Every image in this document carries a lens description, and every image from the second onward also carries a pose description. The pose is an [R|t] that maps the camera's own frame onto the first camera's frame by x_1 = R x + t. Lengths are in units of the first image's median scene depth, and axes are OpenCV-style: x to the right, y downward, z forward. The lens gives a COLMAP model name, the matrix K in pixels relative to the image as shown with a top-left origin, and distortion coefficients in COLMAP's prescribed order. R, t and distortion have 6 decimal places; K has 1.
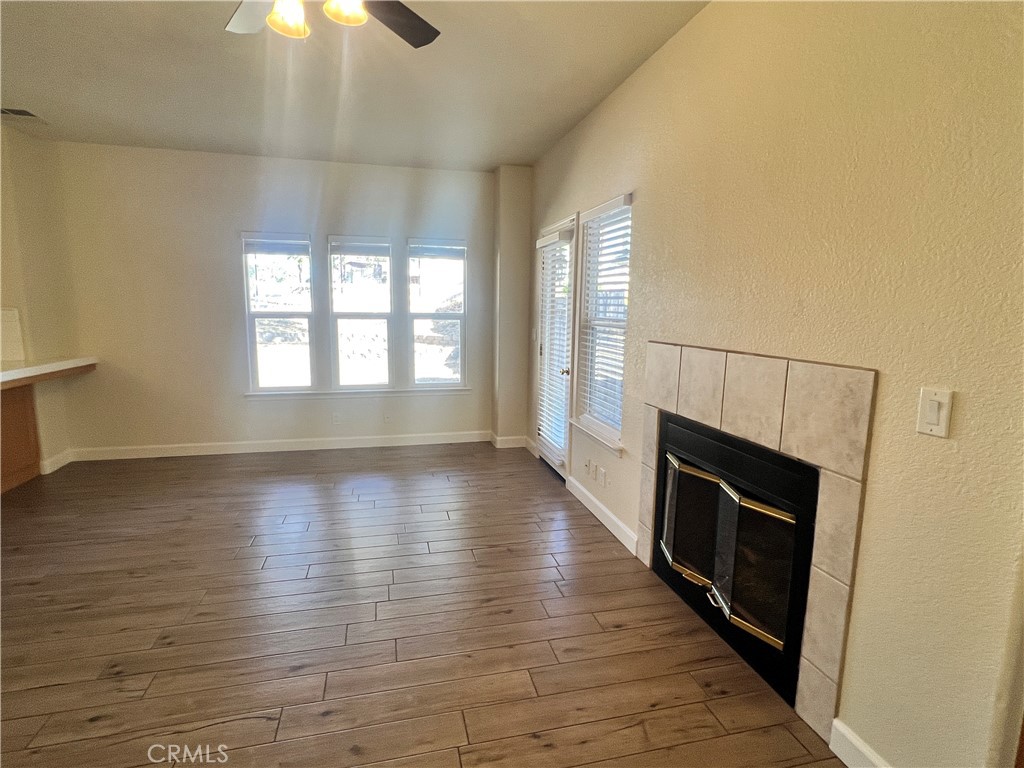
lens RADIAL K [[520.1, 0, 506.3], [0, 520.1, 390.1], [0, 0, 1]] dist [-0.000450, -0.000393]
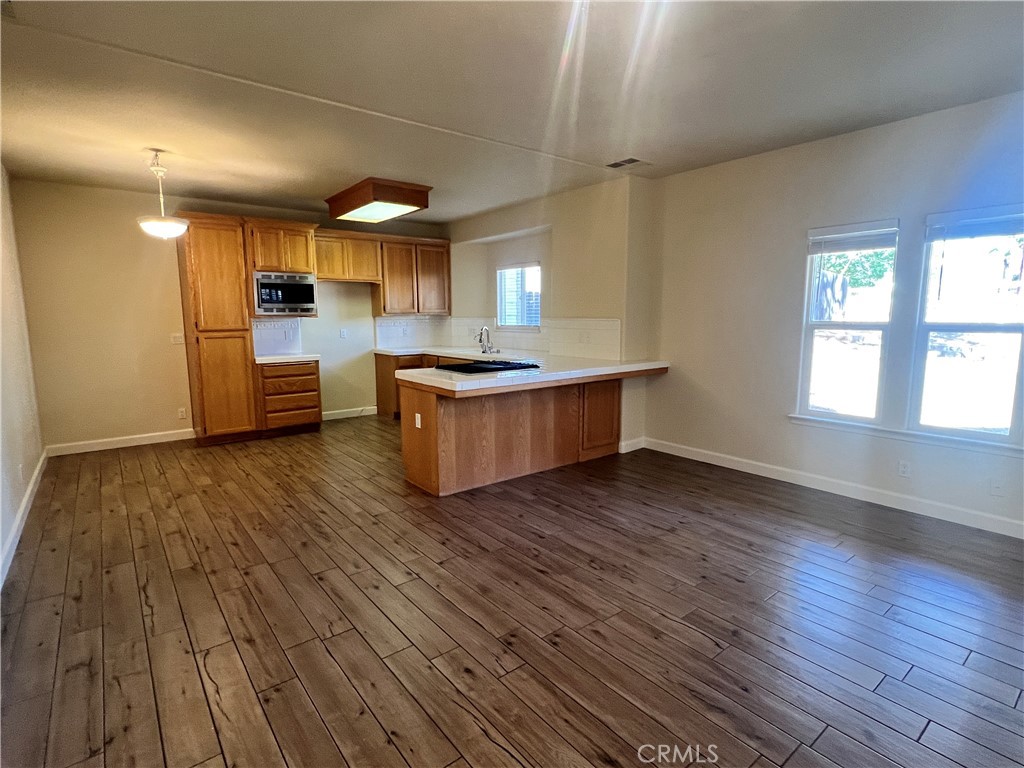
lens RADIAL K [[520.1, 0, 505.4], [0, 520.1, 386.0], [0, 0, 1]] dist [-0.000450, -0.000393]
pose [[0.417299, 0.112286, -0.901805, 0.097494], [-0.132561, 0.989244, 0.061833, -0.036601], [0.899049, 0.093741, 0.427696, 0.219236]]
